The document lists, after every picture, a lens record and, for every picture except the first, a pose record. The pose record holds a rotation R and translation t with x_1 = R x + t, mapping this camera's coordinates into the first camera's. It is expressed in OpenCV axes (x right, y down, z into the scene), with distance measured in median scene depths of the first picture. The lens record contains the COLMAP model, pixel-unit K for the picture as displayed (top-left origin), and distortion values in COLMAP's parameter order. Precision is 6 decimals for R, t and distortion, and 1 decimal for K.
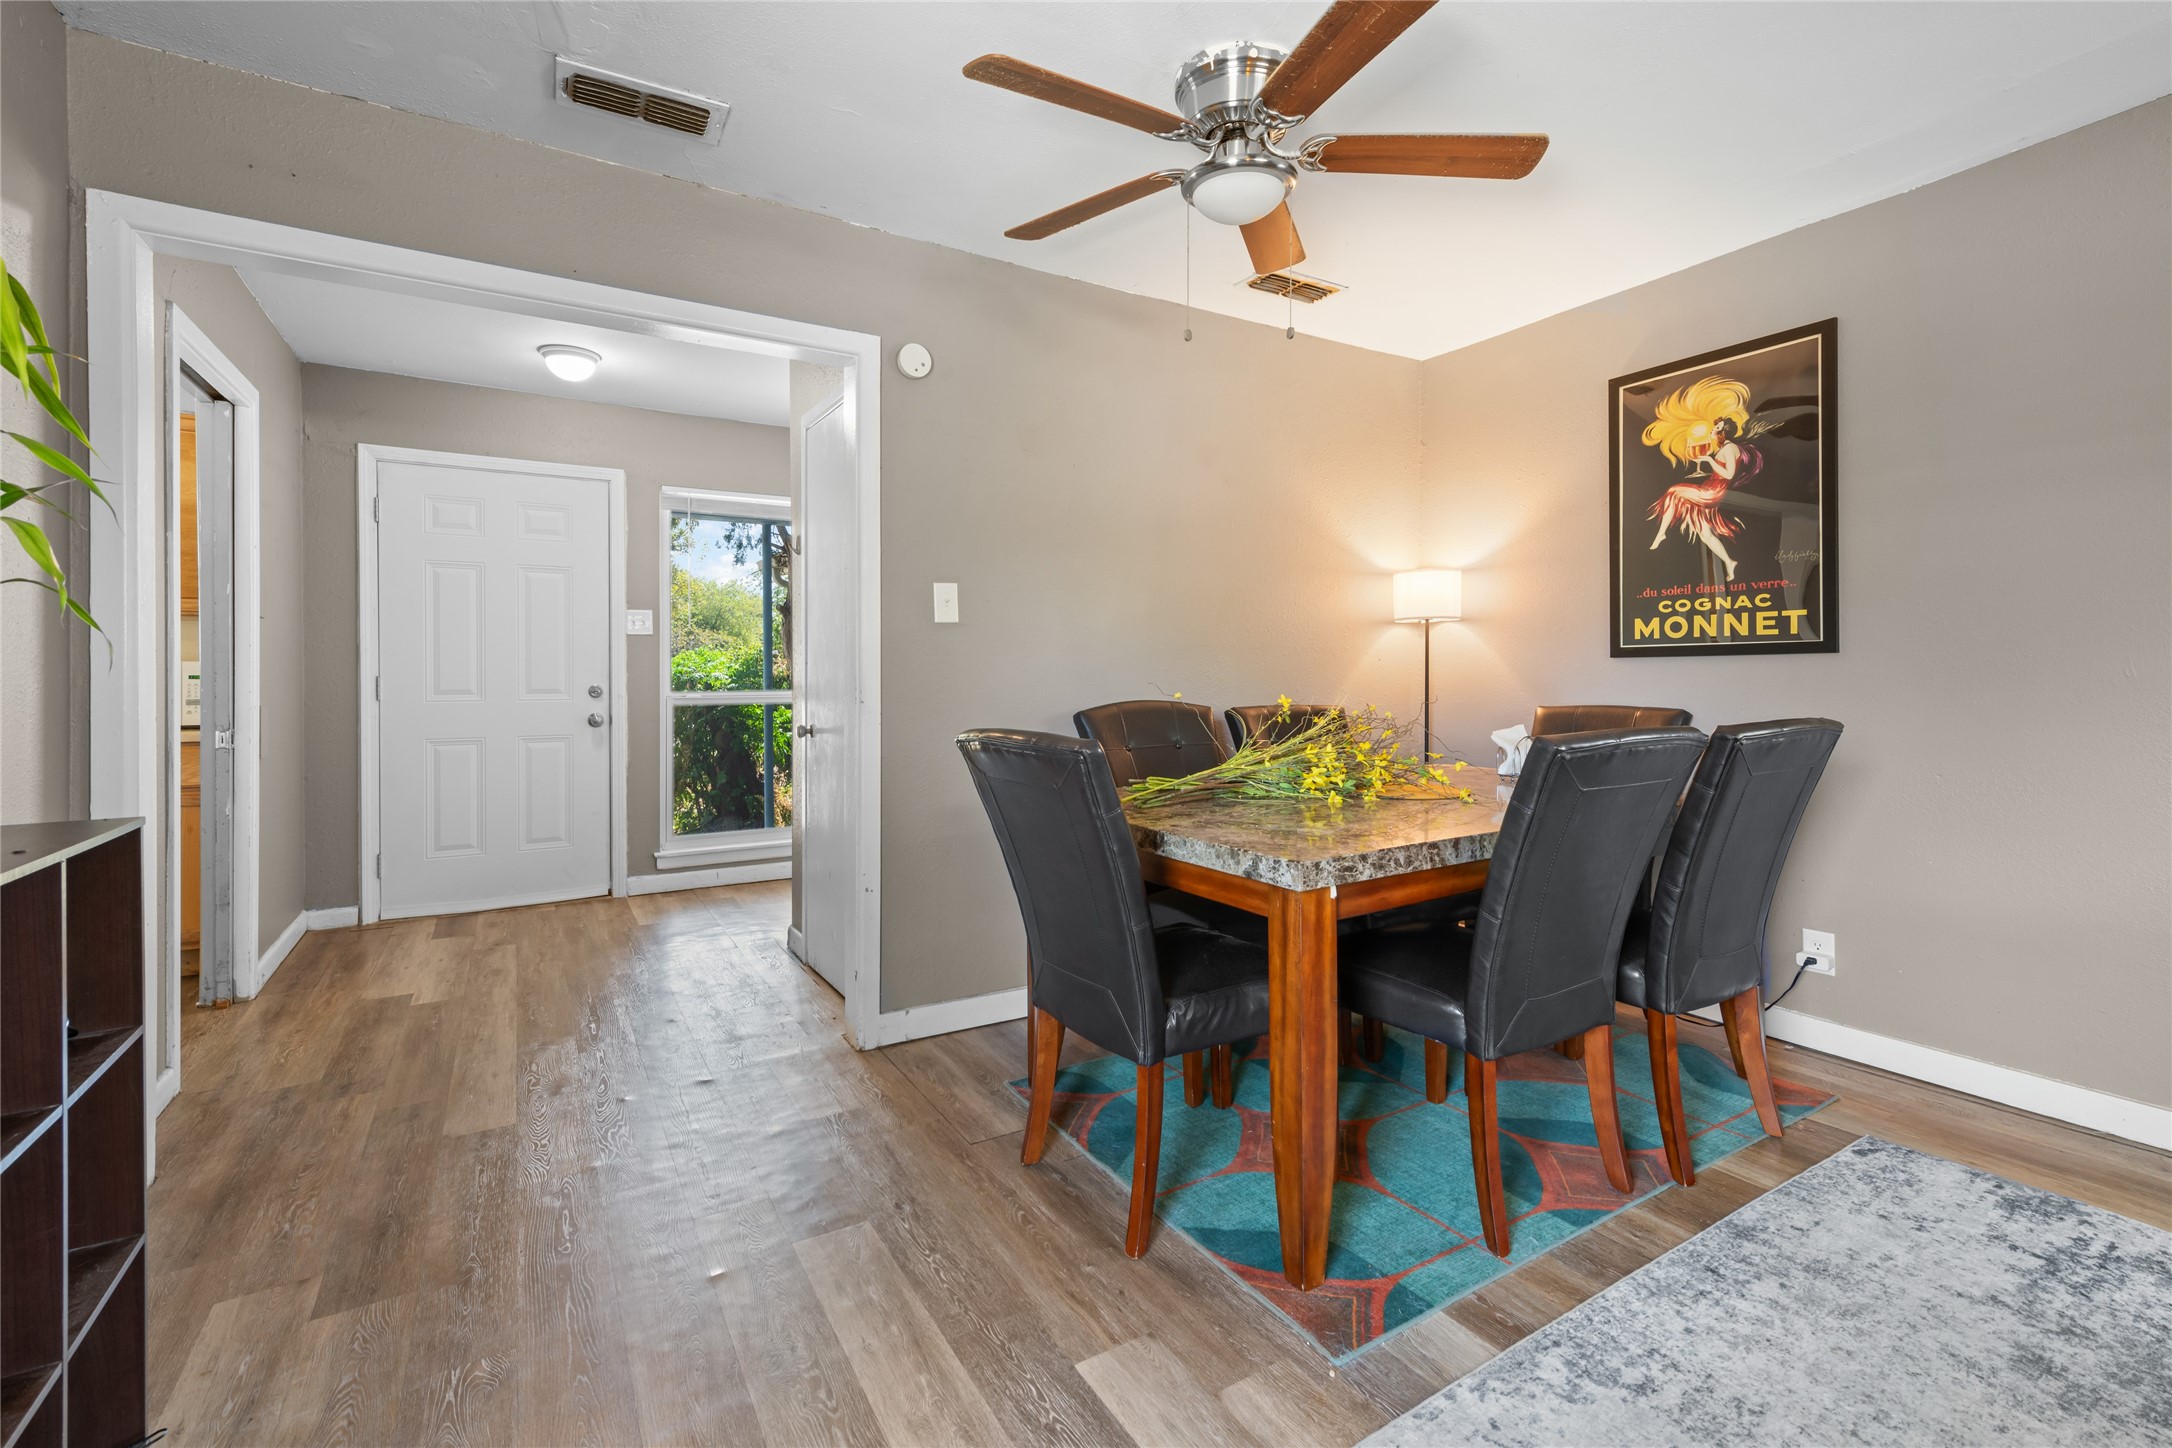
lens RADIAL K [[963.8, 0, 1100.5], [0, 963.8, 675.1], [0, 0, 1]] dist [0.012190, -0.004070]
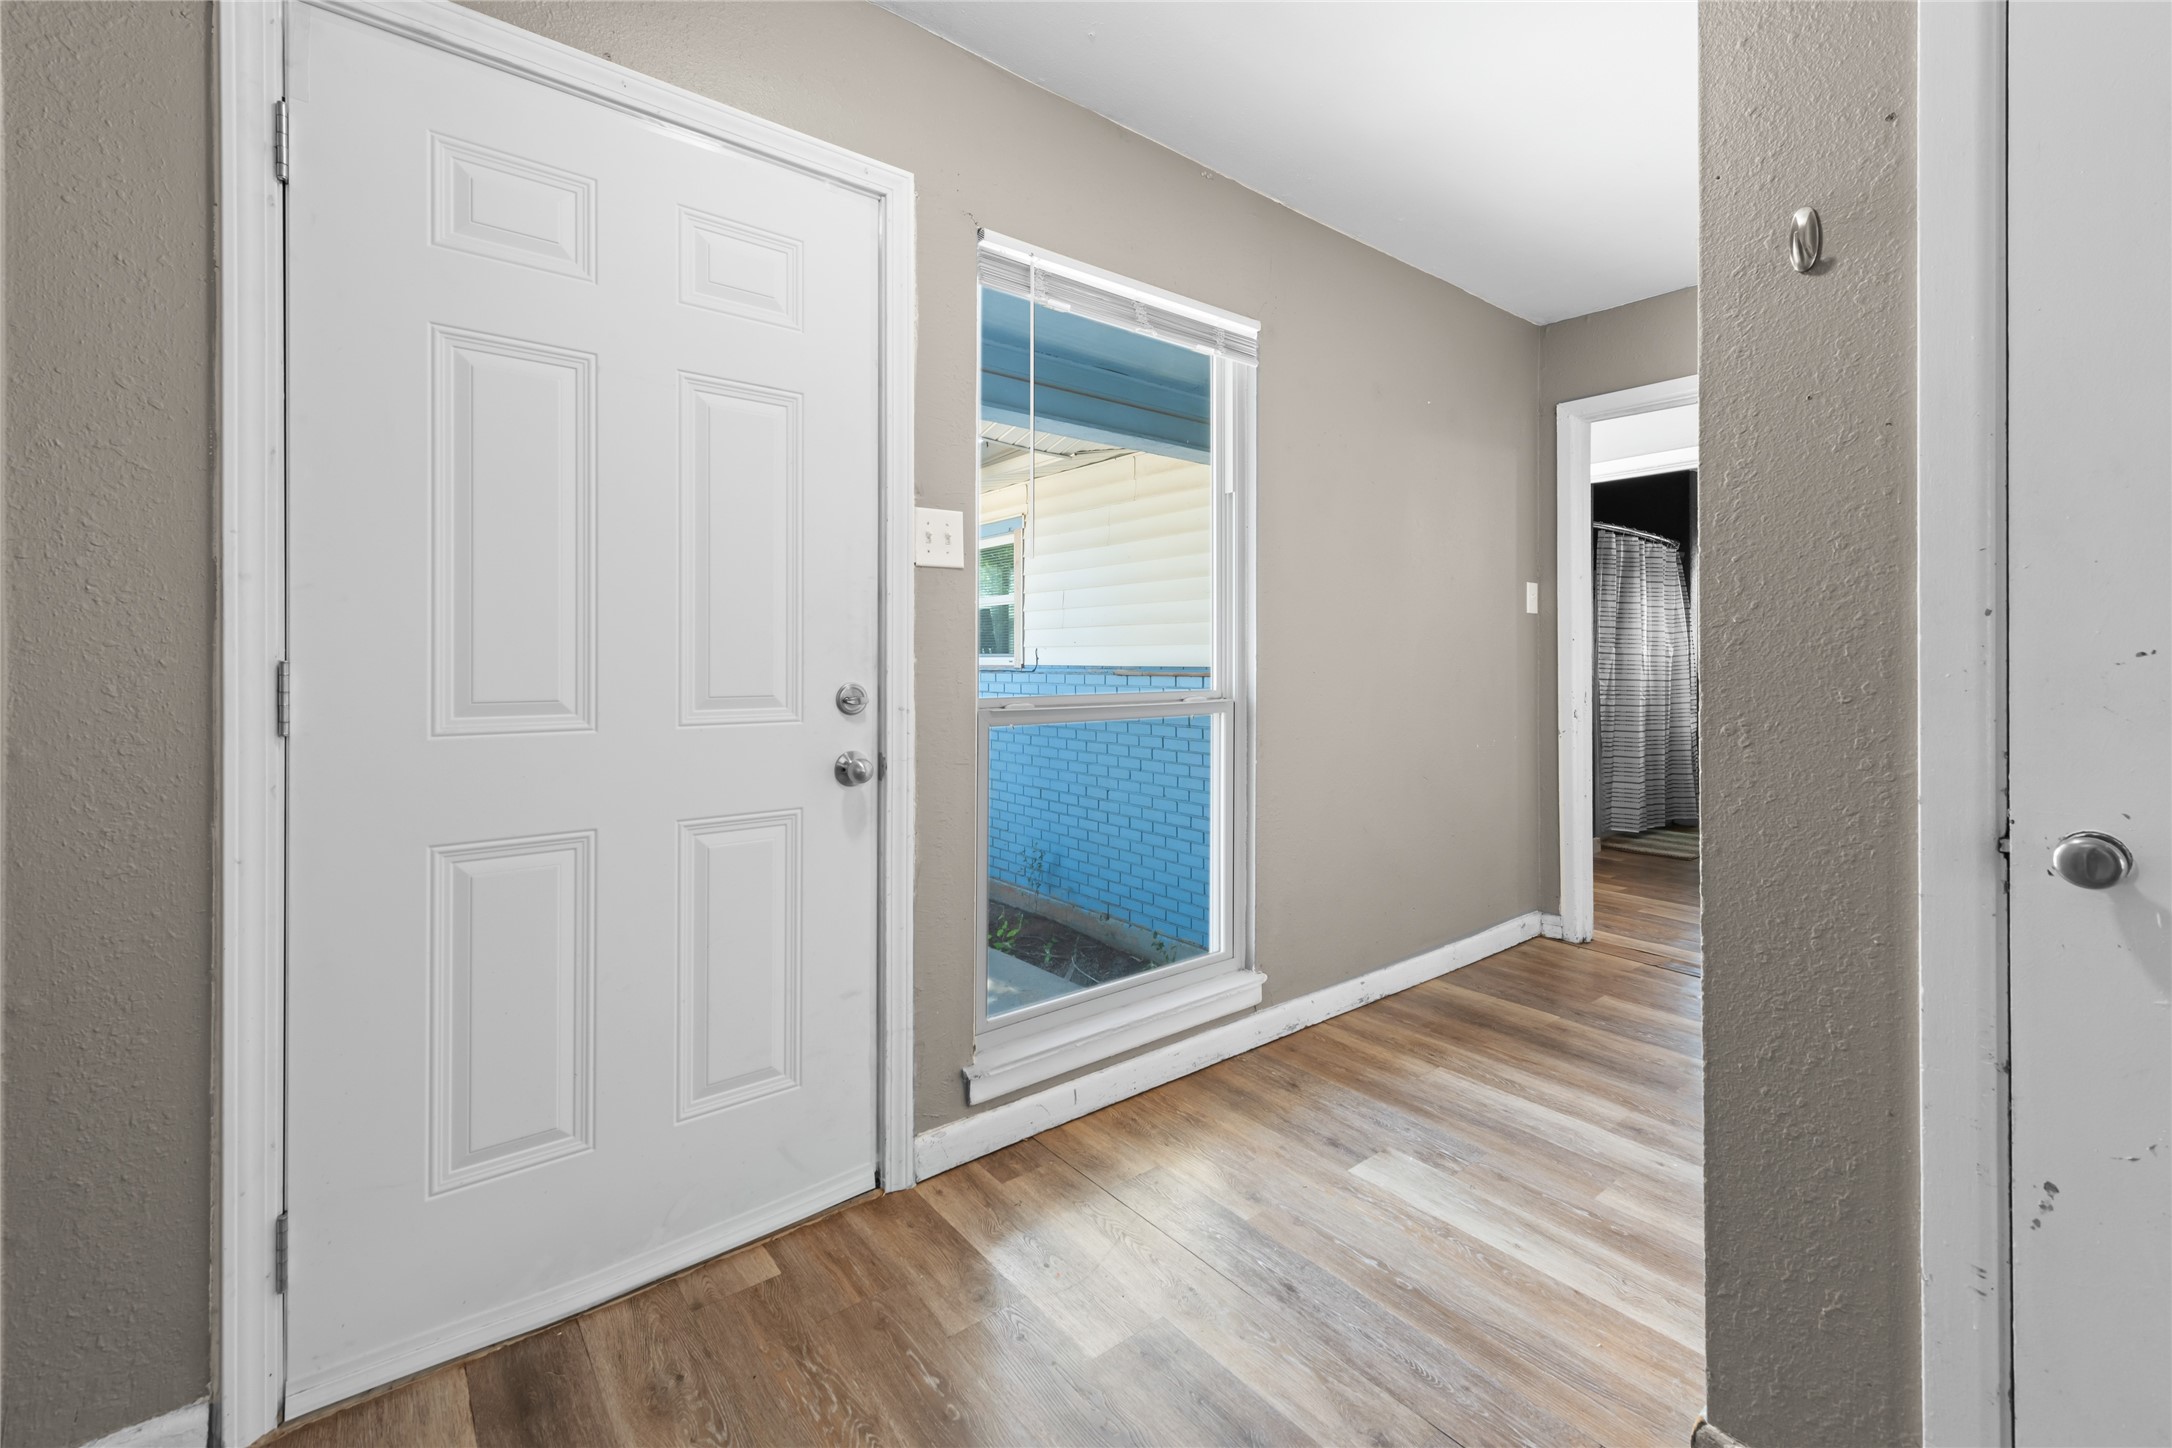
lens RADIAL K [[933.6, 0, 1117.5], [0, 933.6, 660.5], [0, 0, 1]] dist [0.011826, -0.001675]
pose [[0.990061, 0.000034, 0.140641, -0.712690], [0.000687, 0.999987, -0.005076, 0.003705], [-0.140639, 0.005123, 0.990048, 0.900927]]
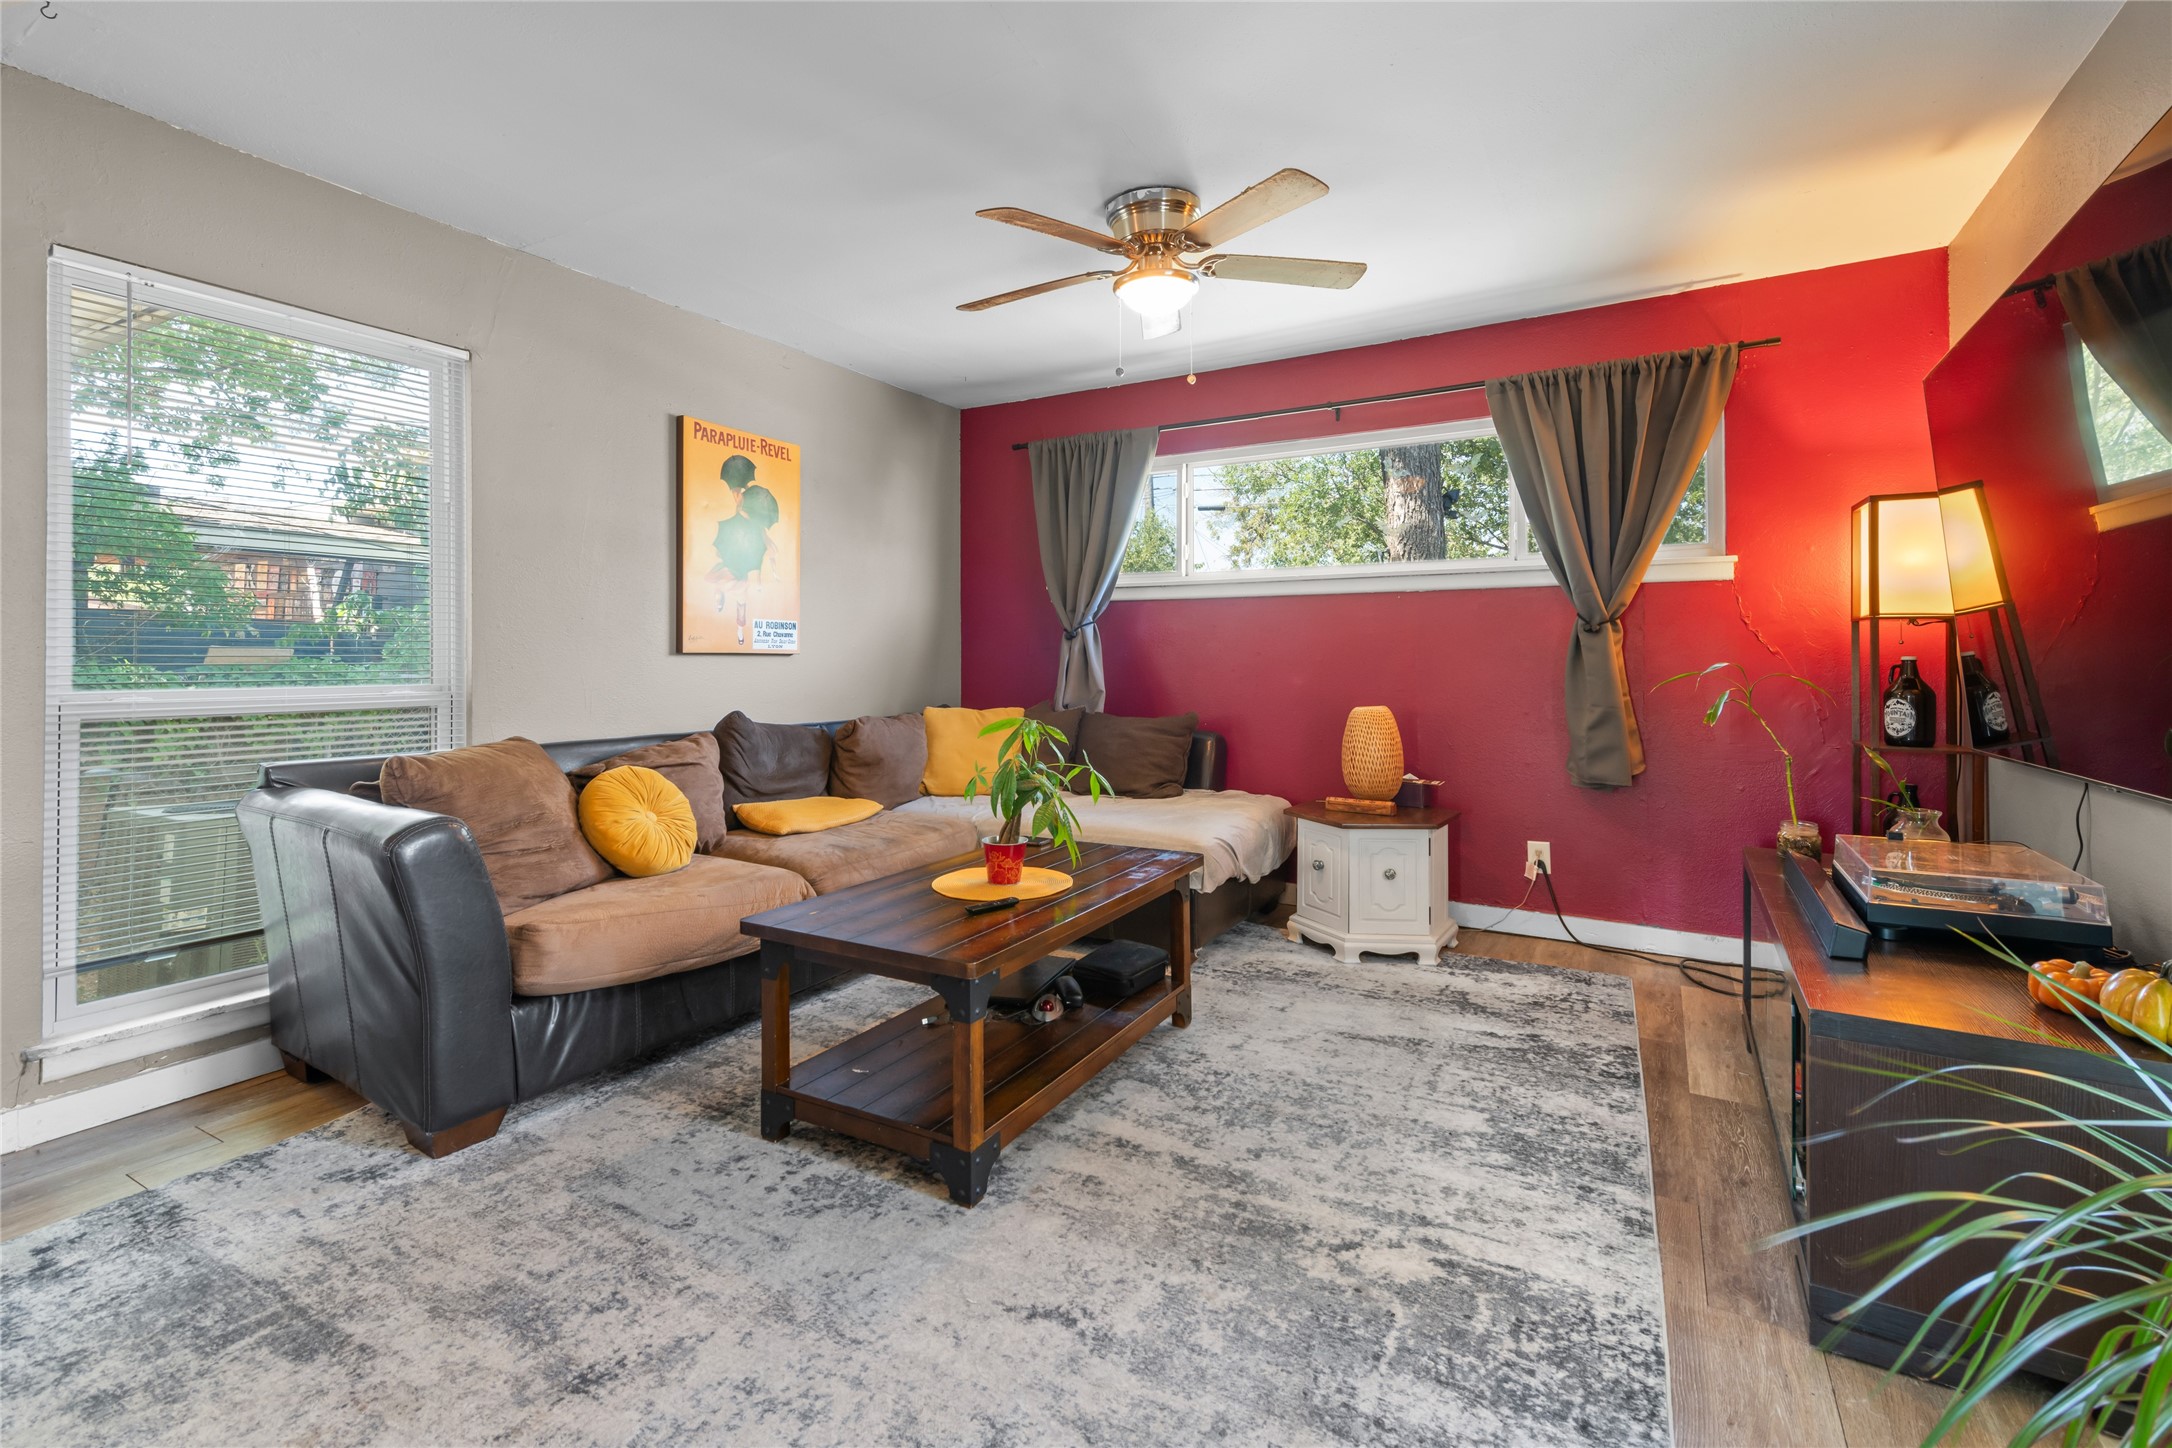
lens RADIAL K [[963.8, 0, 1089.4], [0, 963.8, 659.5], [0, 0, 1]] dist [0.012190, -0.004070]
pose [[-0.487178, 0.004354, 0.873292, -0.150689], [0.003260, 0.999990, -0.003167, 0.002701], [-0.873296, 0.001304, -0.487188, 0.305862]]
